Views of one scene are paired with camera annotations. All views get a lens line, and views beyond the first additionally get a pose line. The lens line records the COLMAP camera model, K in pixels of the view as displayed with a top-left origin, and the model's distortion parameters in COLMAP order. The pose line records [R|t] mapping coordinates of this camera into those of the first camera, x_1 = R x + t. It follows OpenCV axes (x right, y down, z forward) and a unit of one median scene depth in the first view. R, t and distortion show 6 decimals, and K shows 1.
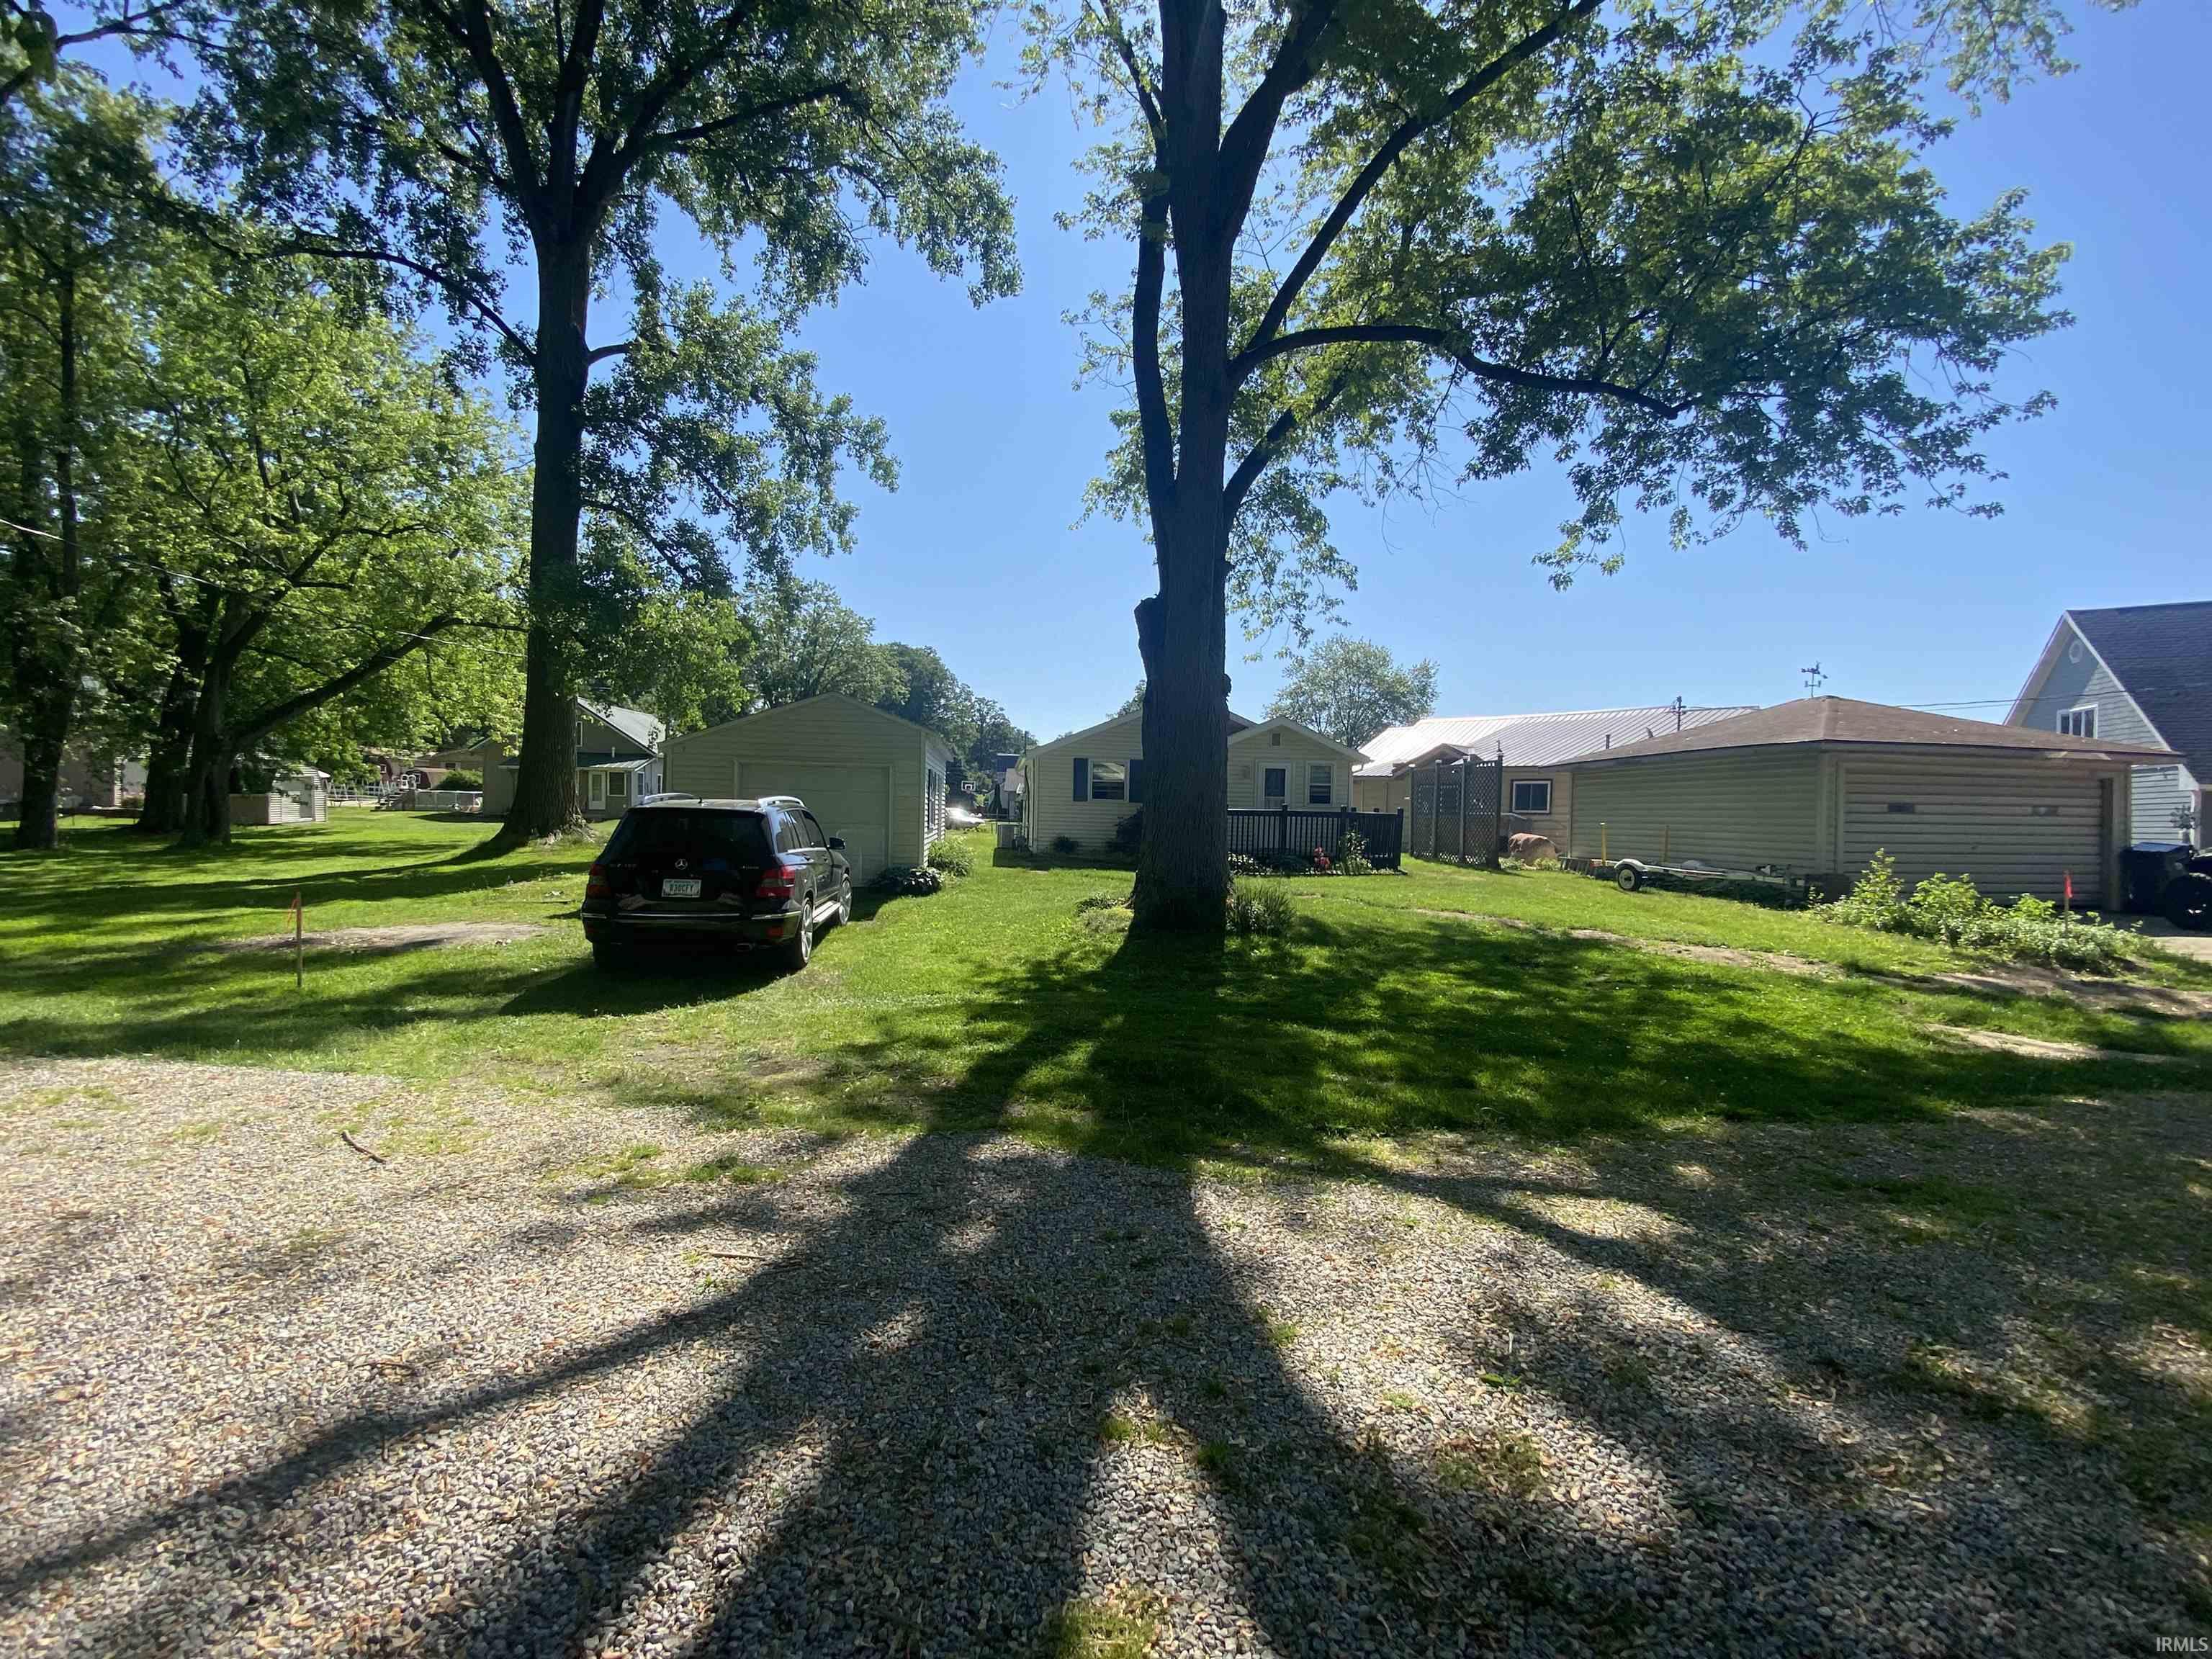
lens RADIAL K [[898.8, 0, 1103.8], [0, 898.8, 848.4], [0, 0, 1]] dist [0.008129, -0.014747]
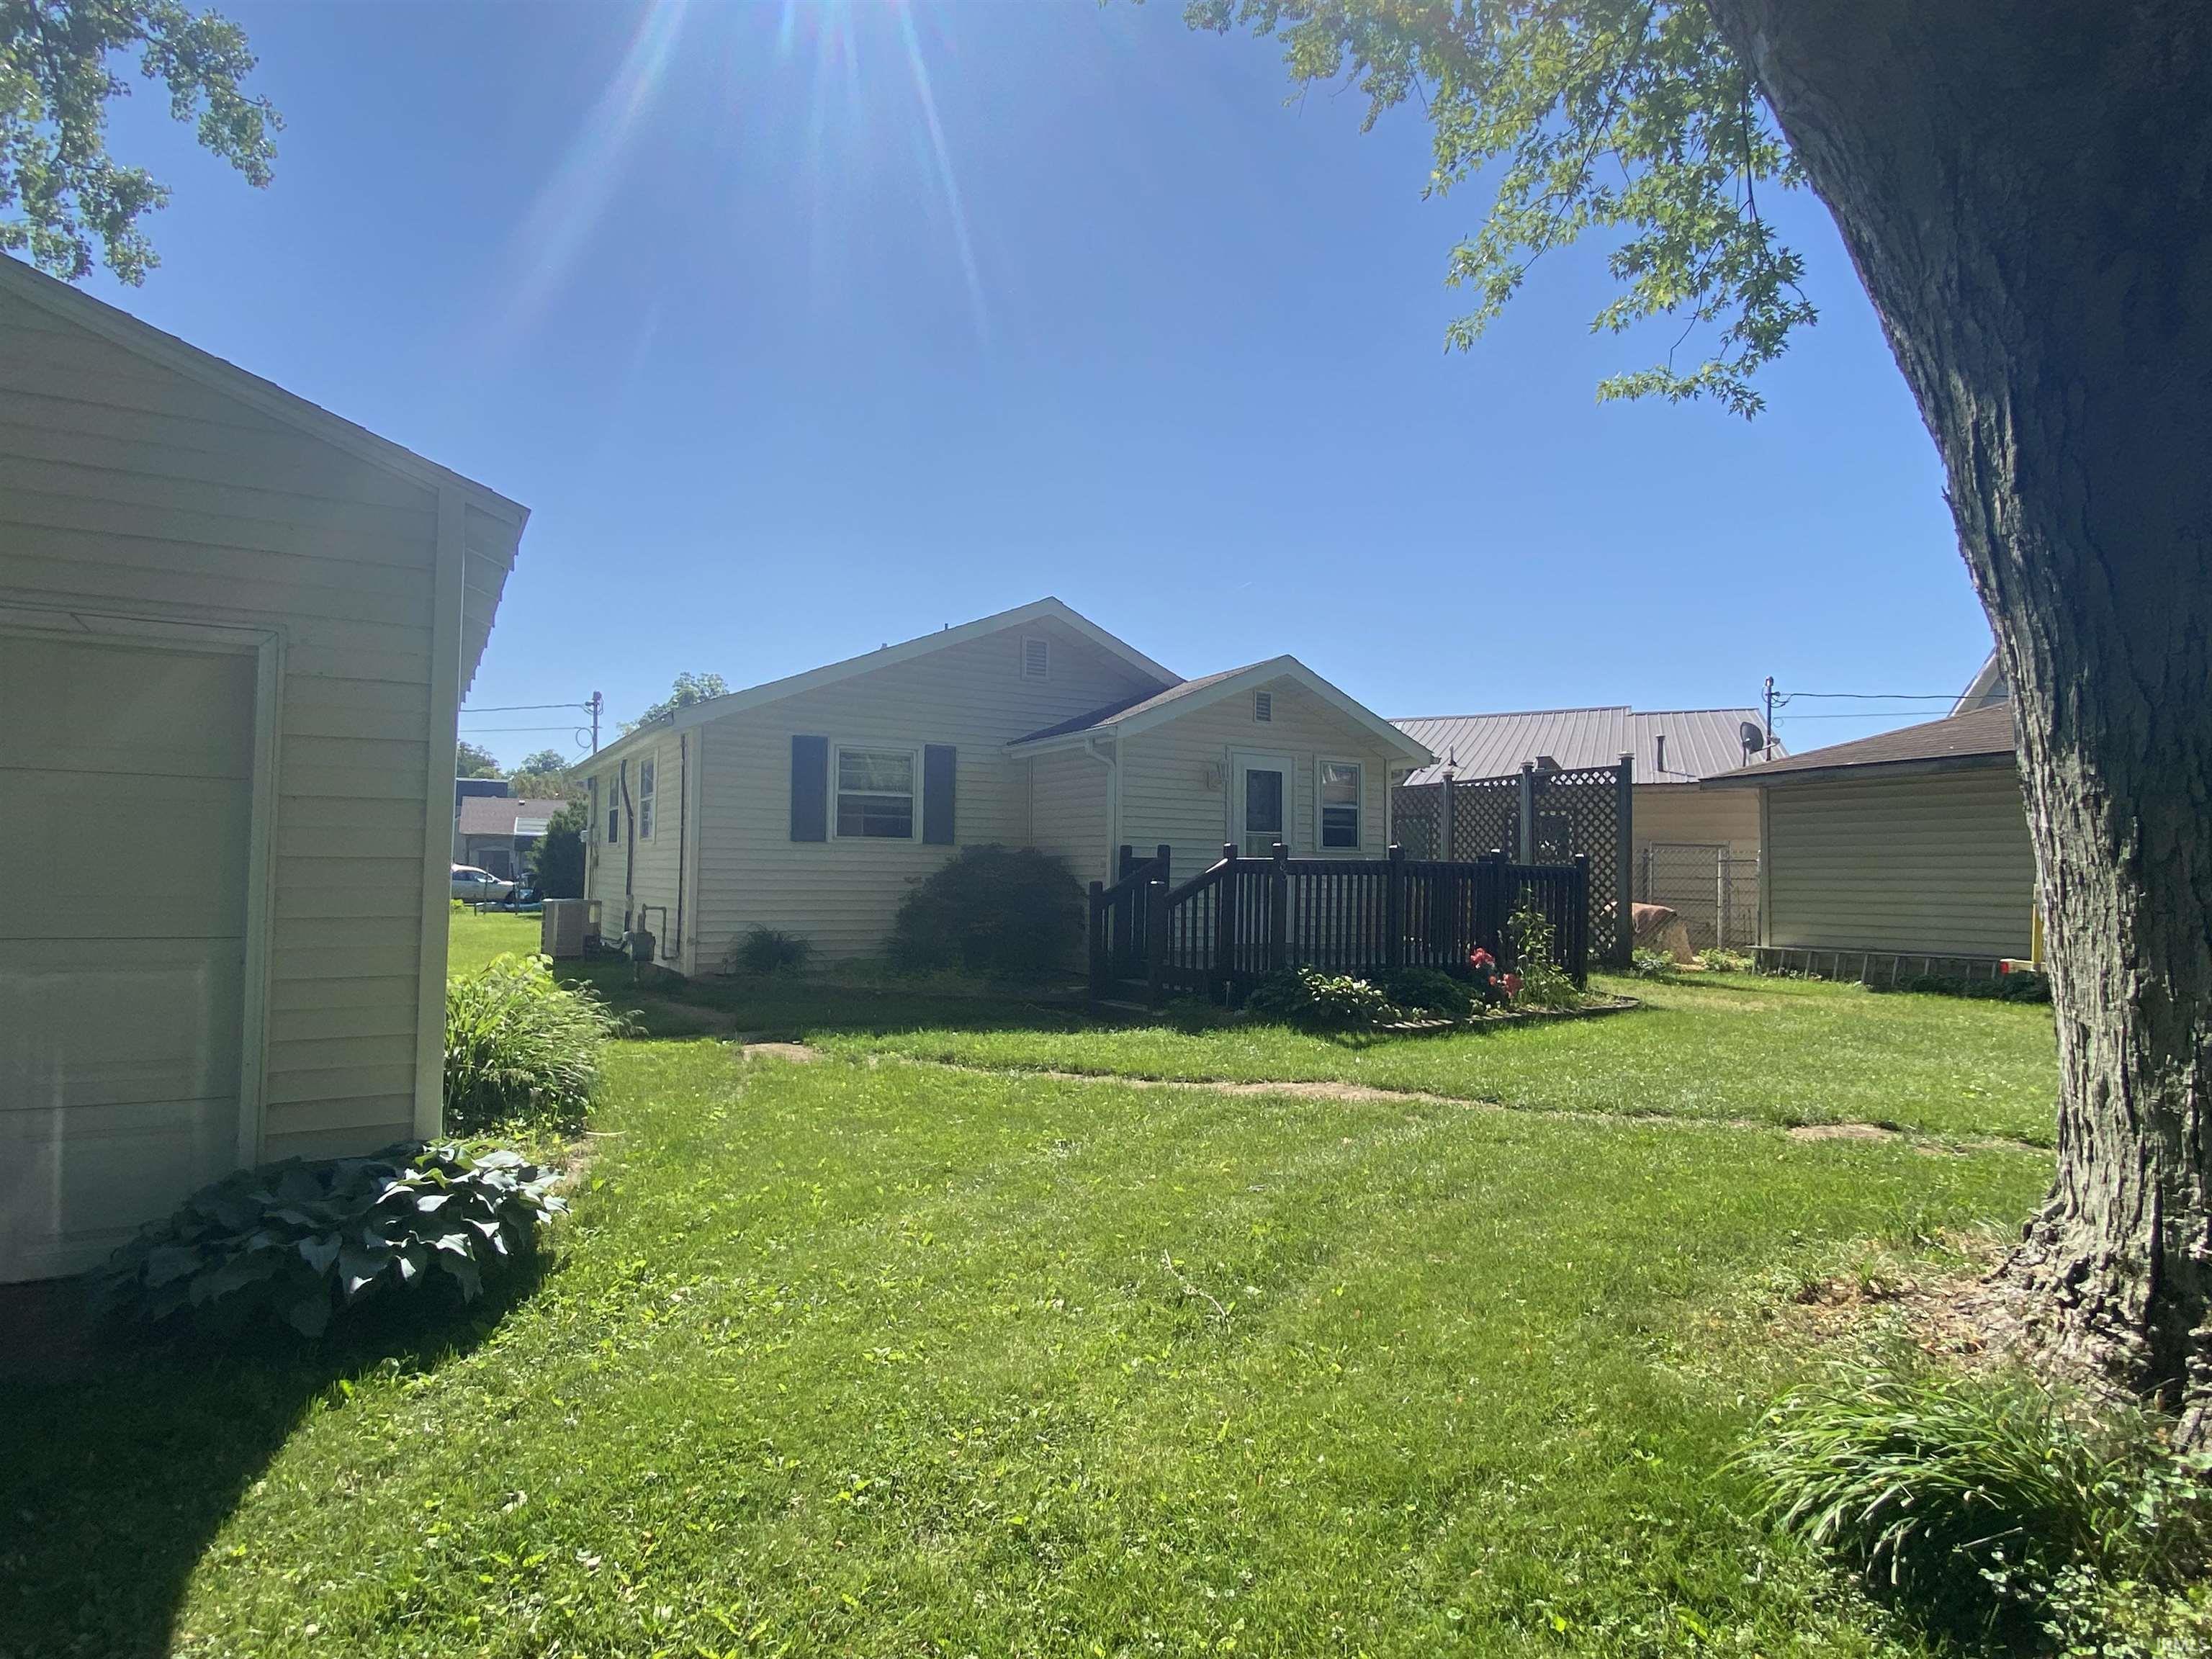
lens RADIAL K [[1150.0, 0, 1119.3], [0, 1150.0, 848.3], [0, 0, 1]] dist [-0.011693, -0.004139]
pose [[0.910435, -0.003670, 0.413636, -0.077507], [0.025894, 0.998505, -0.048135, -0.014411], [-0.412841, 0.054534, 0.909169, 0.319696]]
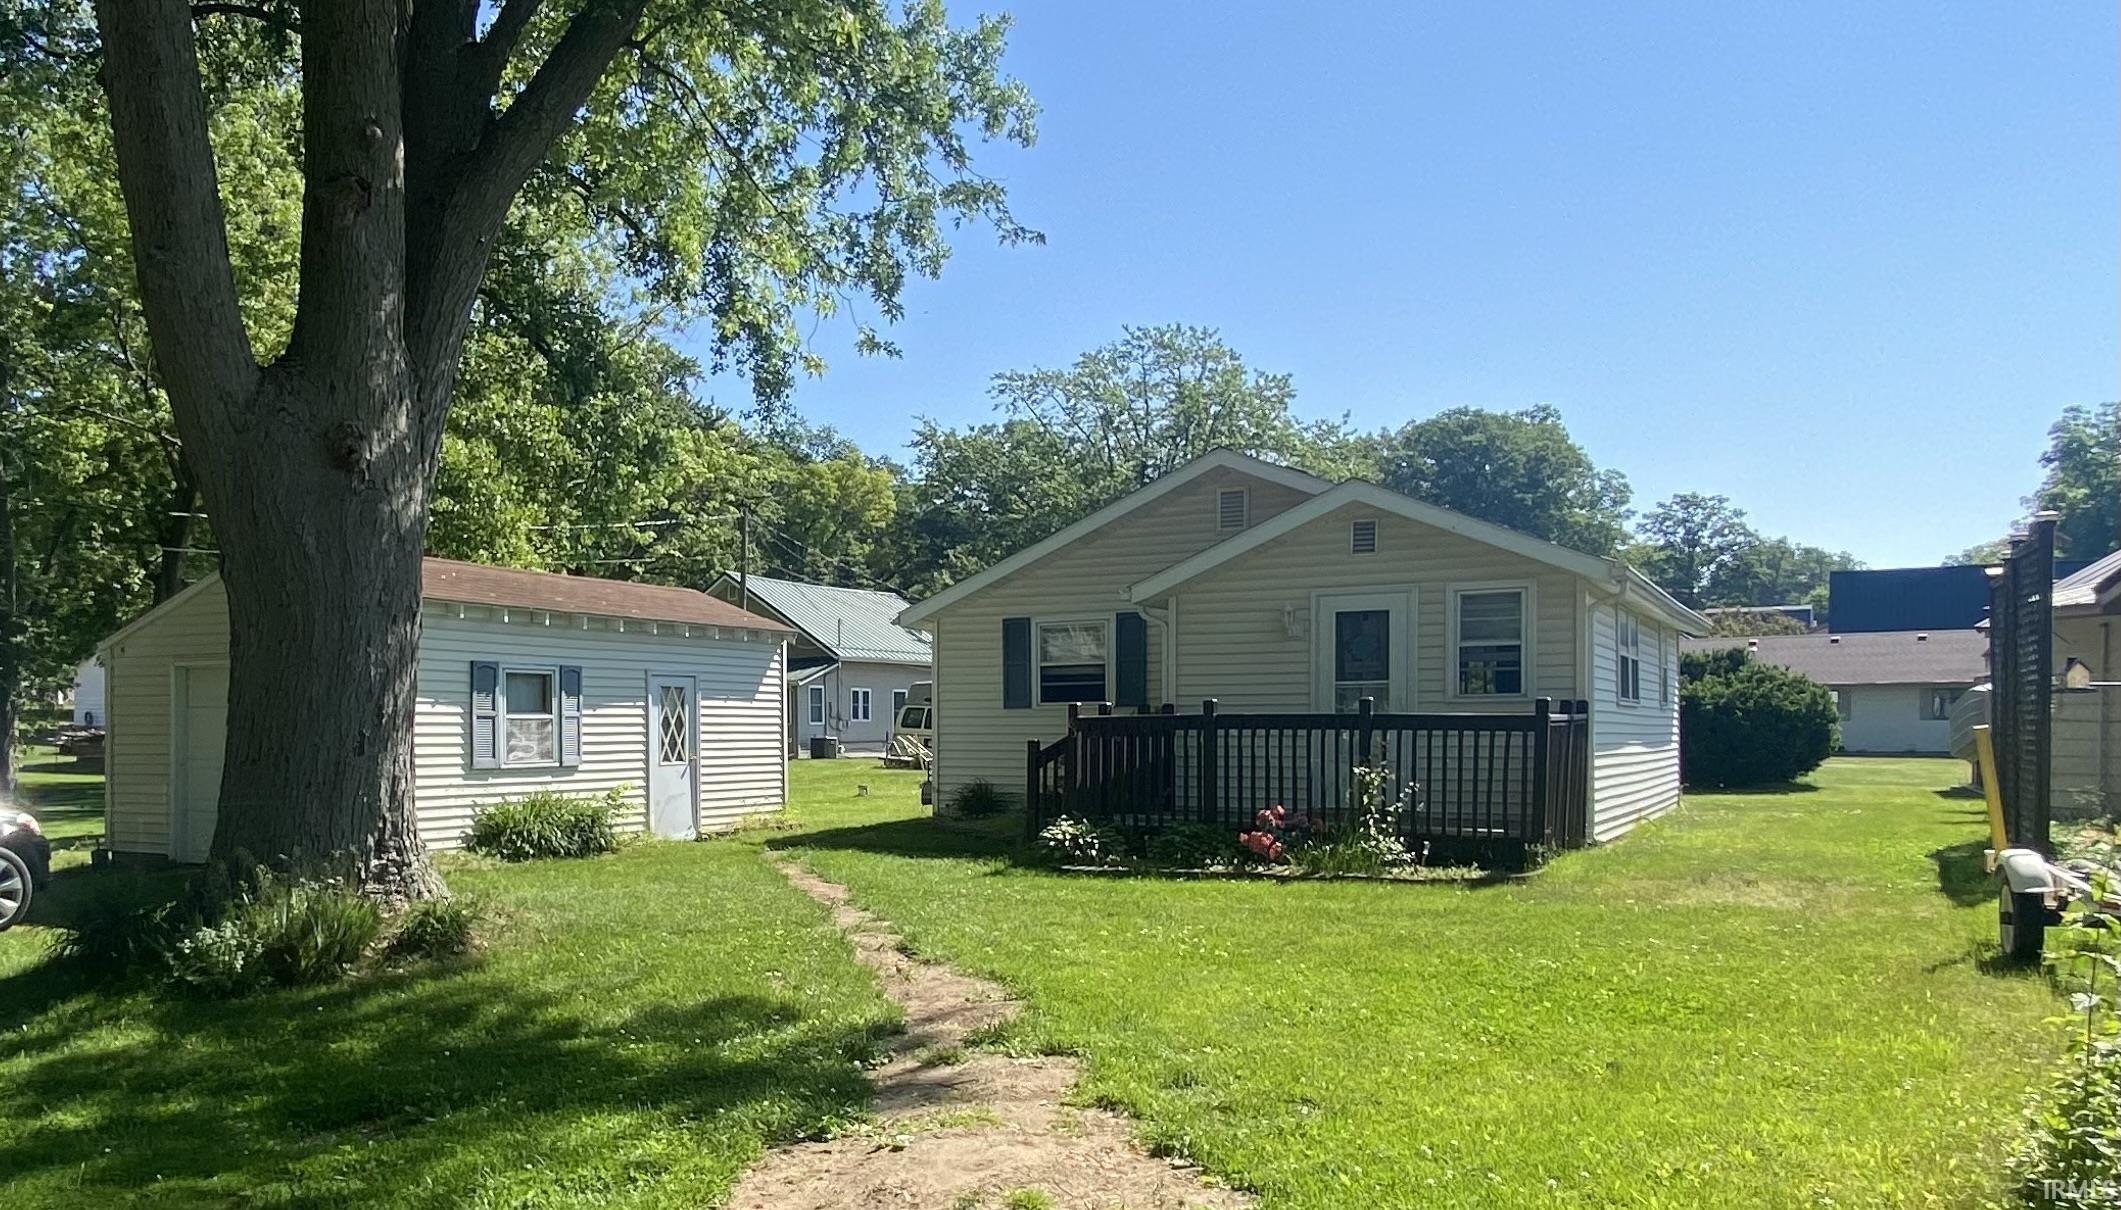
lens RADIAL K [[1629.1, 0, 803.5], [0, 1629.1, 754.6], [0, 0, 1]] dist [0.062836, -0.013576]
pose [[0.770177, -0.017428, -0.637593, 0.298843], [-0.004553, 0.999451, -0.032819, 0.000342], [0.637815, 0.028179, 0.769674, 0.180695]]
